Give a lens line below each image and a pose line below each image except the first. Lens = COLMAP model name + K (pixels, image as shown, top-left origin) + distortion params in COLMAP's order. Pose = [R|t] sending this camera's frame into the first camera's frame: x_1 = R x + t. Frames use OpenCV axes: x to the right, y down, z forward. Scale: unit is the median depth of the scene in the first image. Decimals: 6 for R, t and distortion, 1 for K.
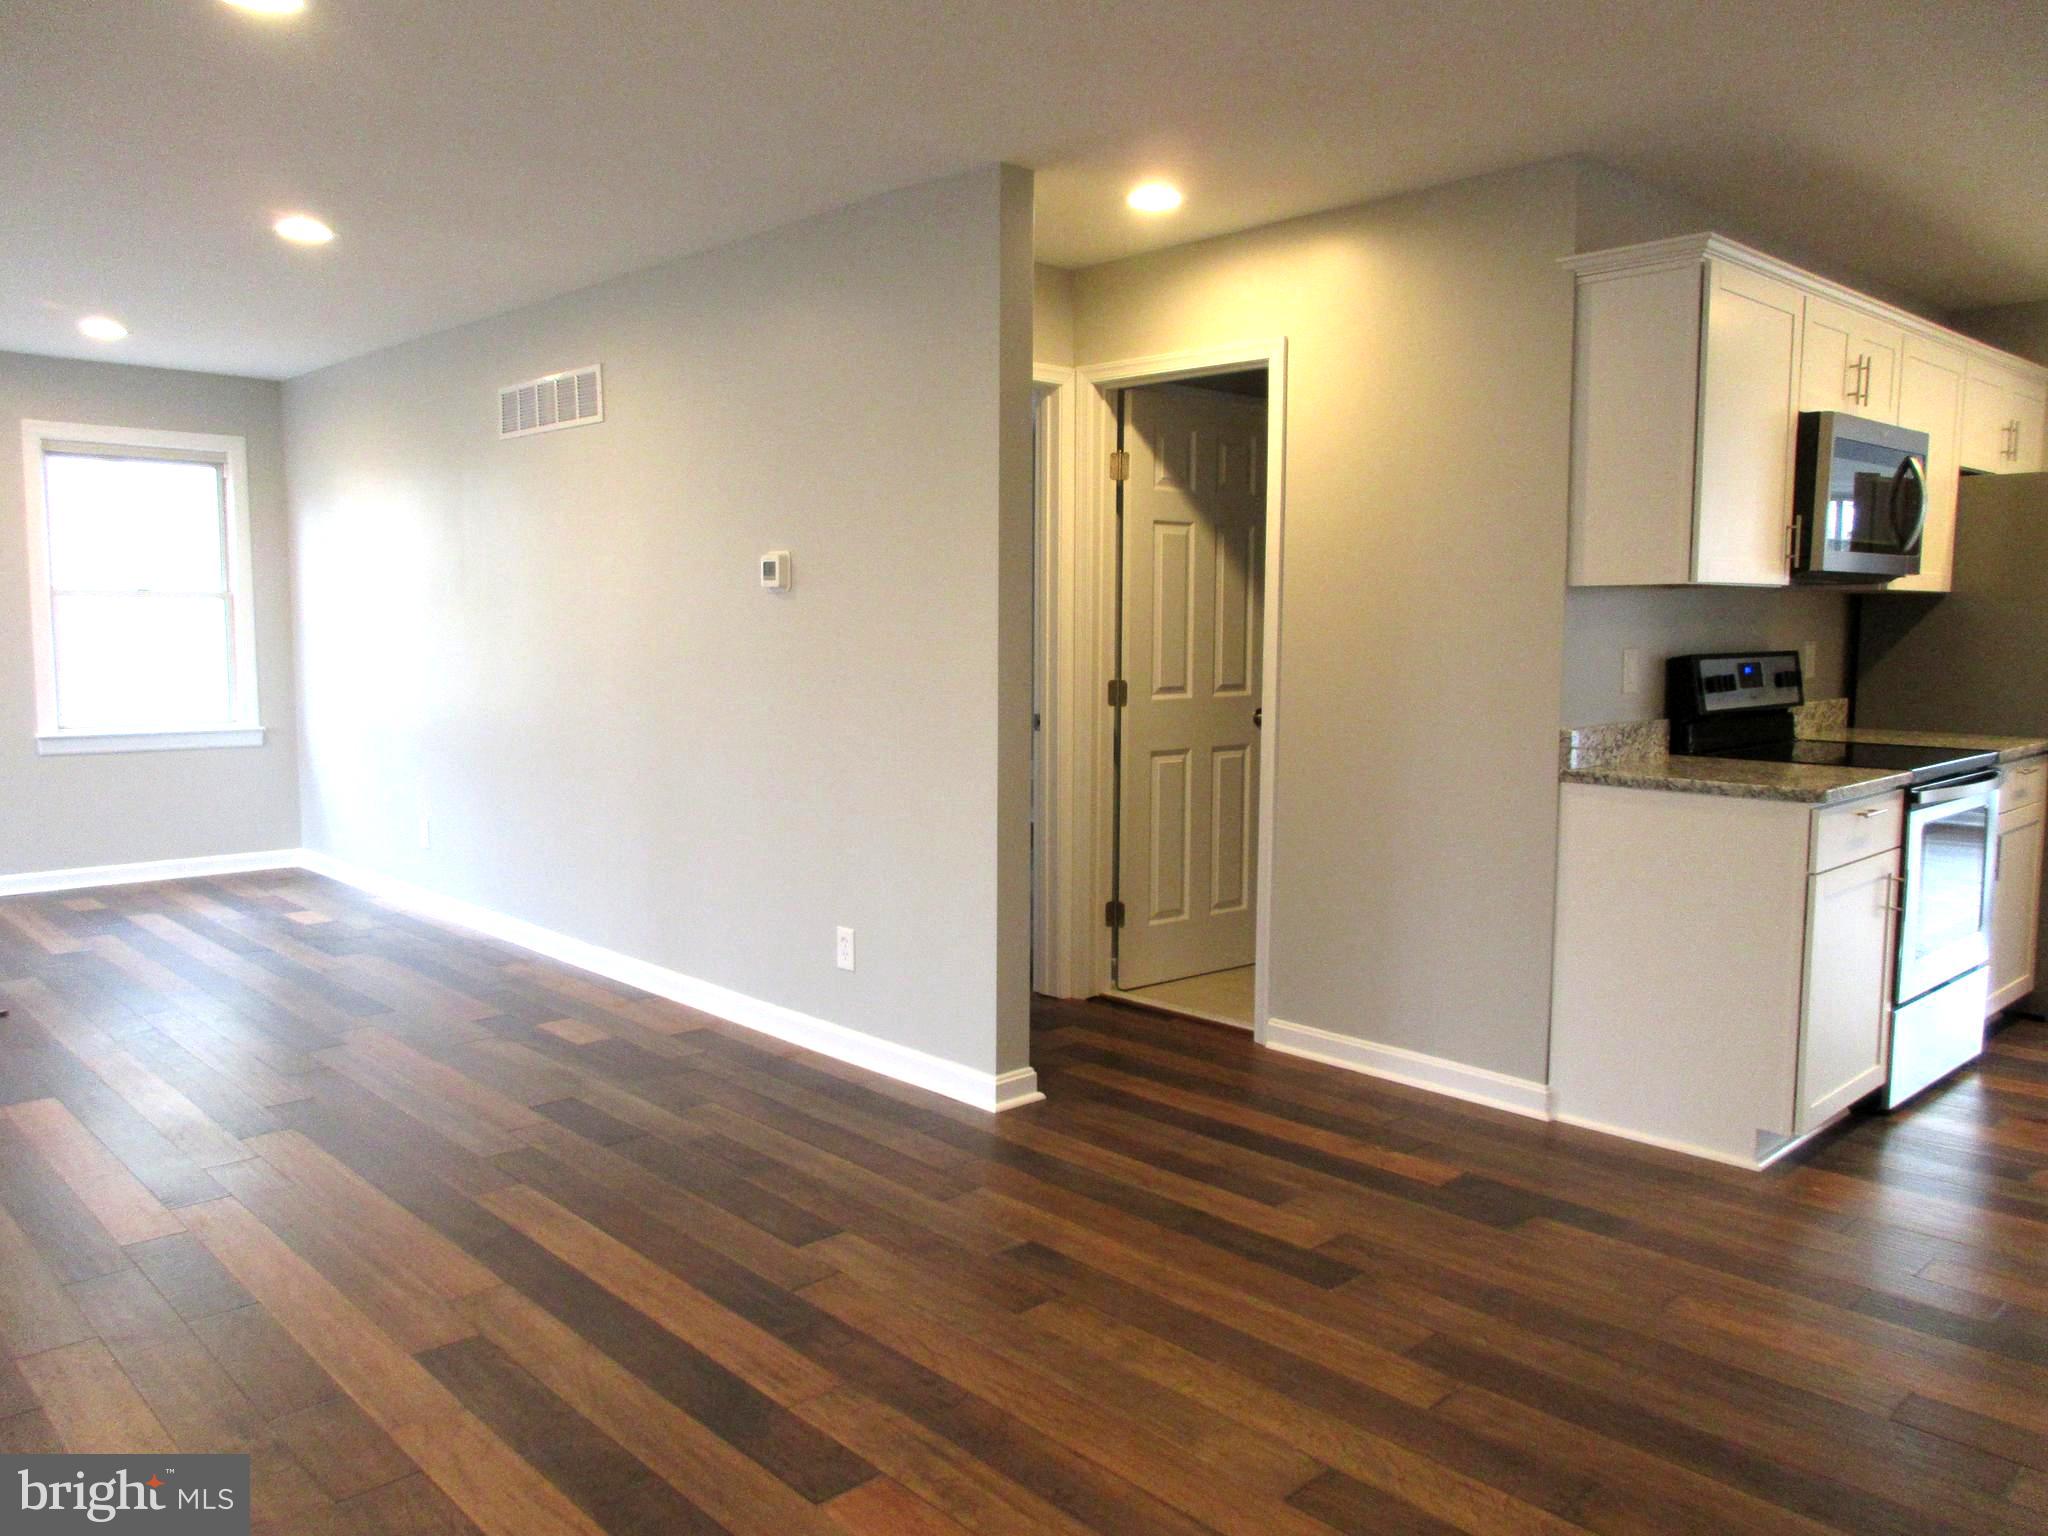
lens RADIAL K [[1518.6, 0, 1024.0], [0, 1518.6, 768.0], [0, 0, 1]] dist [-0.001200, 0.004710]
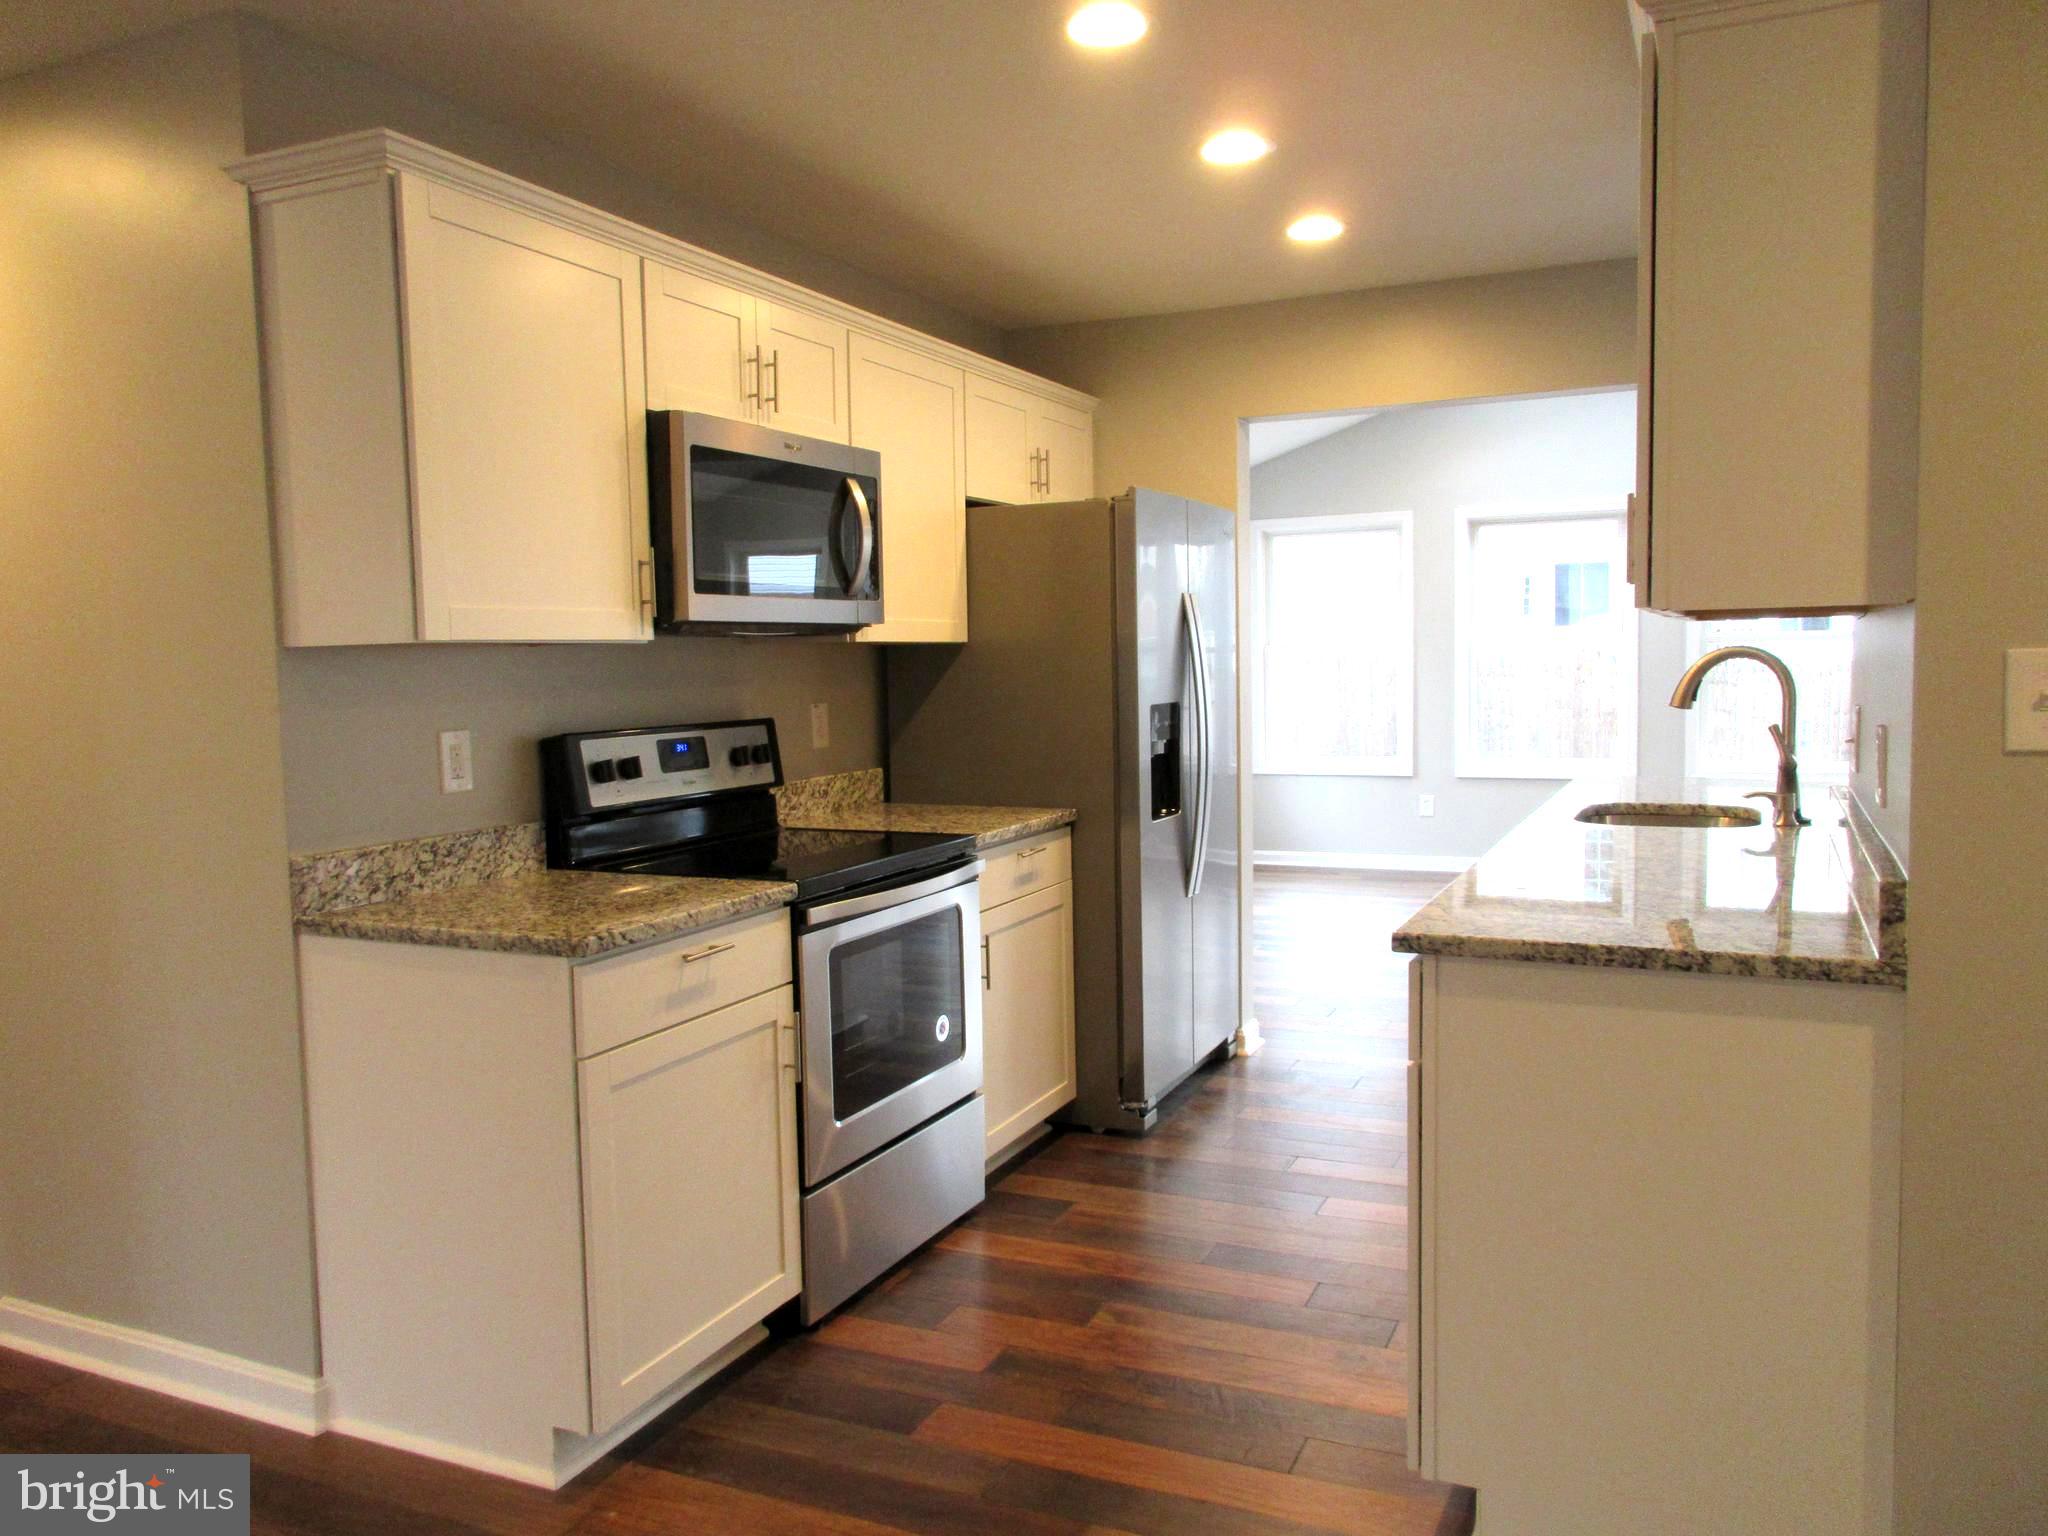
lens RADIAL K [[1518.6, 0, 1024.0], [0, 1518.6, 768.0], [0, 0, 1]] dist [-0.001200, 0.004710]
pose [[0.929149, -0.045830, 0.366855, 0.393370], [0.057444, 0.998132, -0.020798, -0.031061], [-0.365216, 0.040398, 0.930046, 0.237343]]
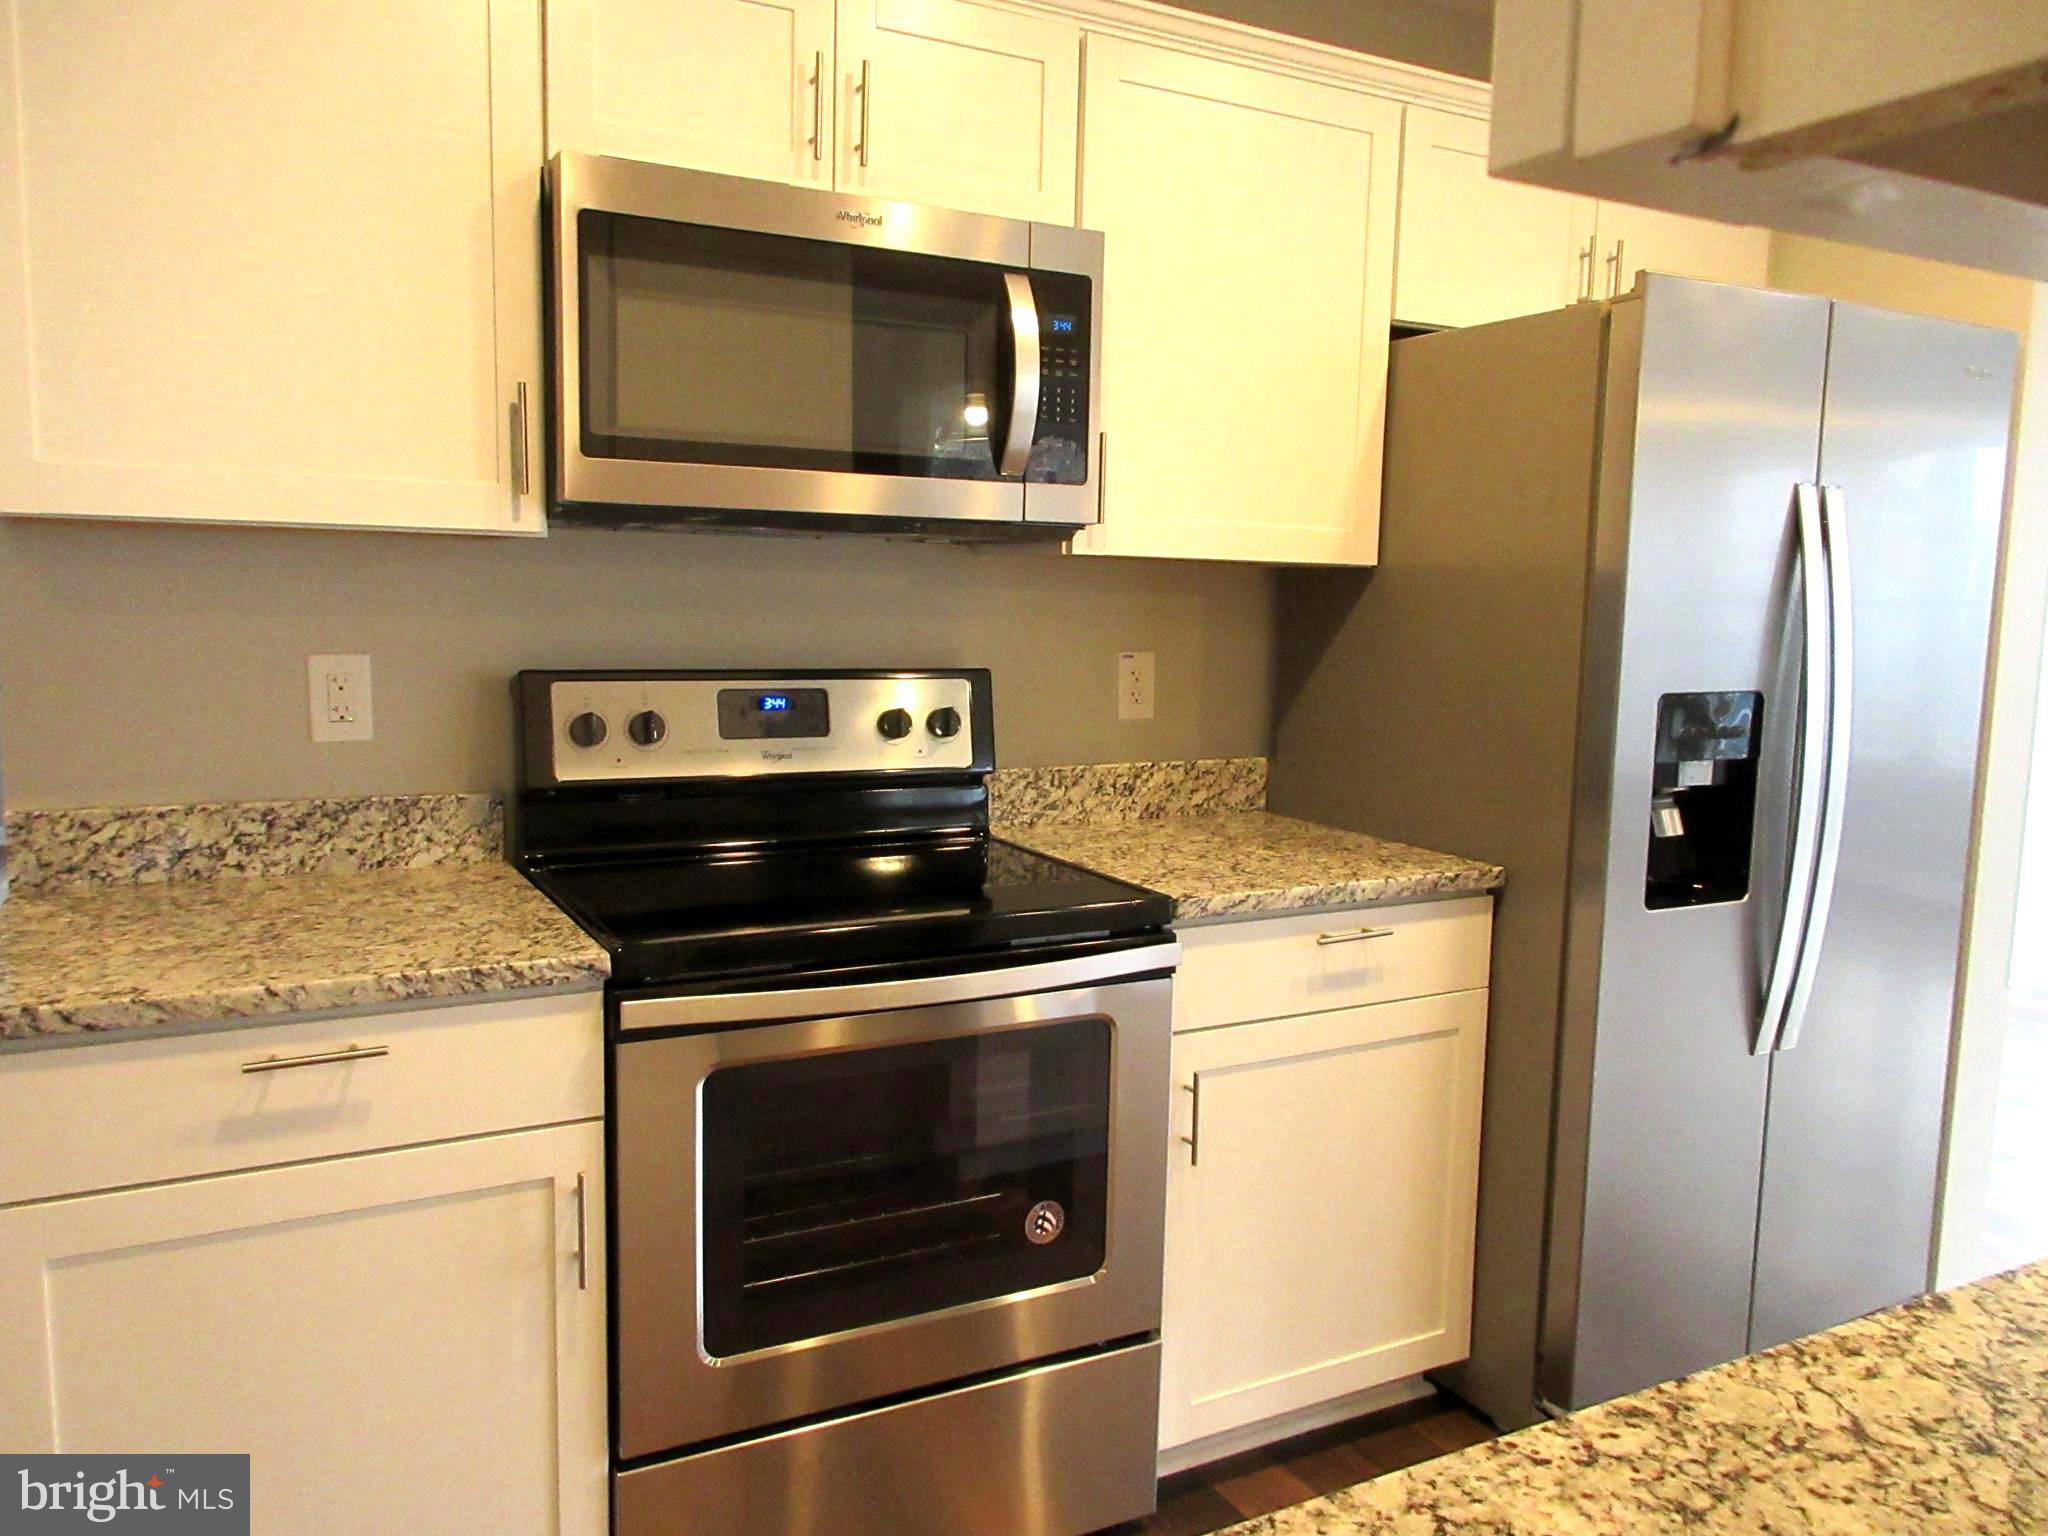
lens RADIAL K [[1518.6, 0, 1024.0], [0, 1518.6, 768.0], [0, 0, 1]] dist [-0.001200, 0.004710]
pose [[0.966164, 0.052067, -0.252620, 0.769048], [-0.049140, 0.998632, 0.017886, -0.062075], [0.253205, -0.004867, 0.967400, 0.574061]]
